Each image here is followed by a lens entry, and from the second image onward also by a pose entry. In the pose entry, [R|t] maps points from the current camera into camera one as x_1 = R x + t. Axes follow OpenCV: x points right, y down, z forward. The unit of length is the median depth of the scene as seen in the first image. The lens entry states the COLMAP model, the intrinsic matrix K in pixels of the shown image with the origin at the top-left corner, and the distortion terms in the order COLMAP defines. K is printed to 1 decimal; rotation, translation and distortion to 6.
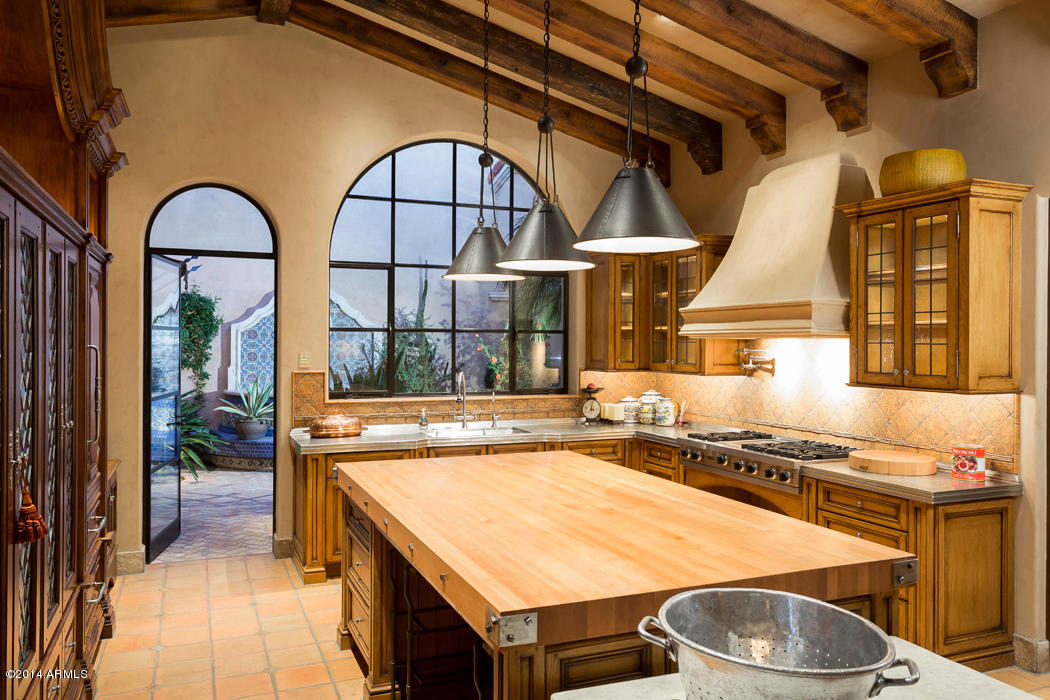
lens RADIAL K [[790.6, 0, 526.4], [0, 790.6, 346.9], [0, 0, 1]] dist [0.006793, 0.001622]
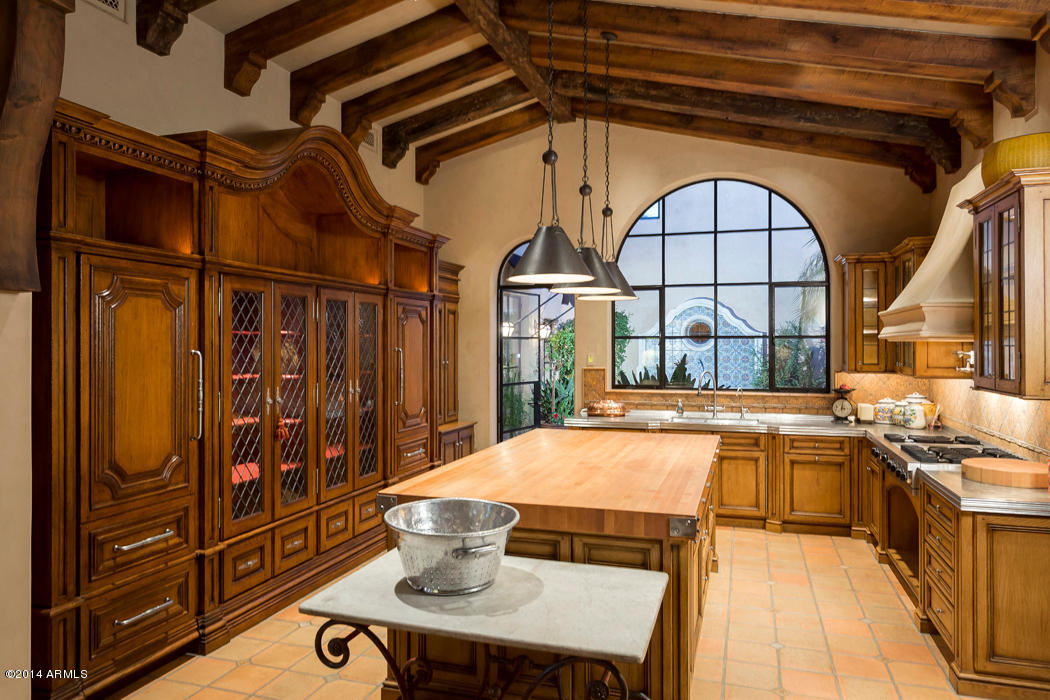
lens RADIAL K [[703.1, 0, 523.8], [0, 703.1, 348.7], [0, 0, 1]] dist [-0.001745, -0.005042]
pose [[0.756383, -0.002473, -0.654125, 0.410230], [-0.000422, 0.999991, -0.004268, 0.002735], [0.654129, 0.003504, 0.756375, -0.003049]]
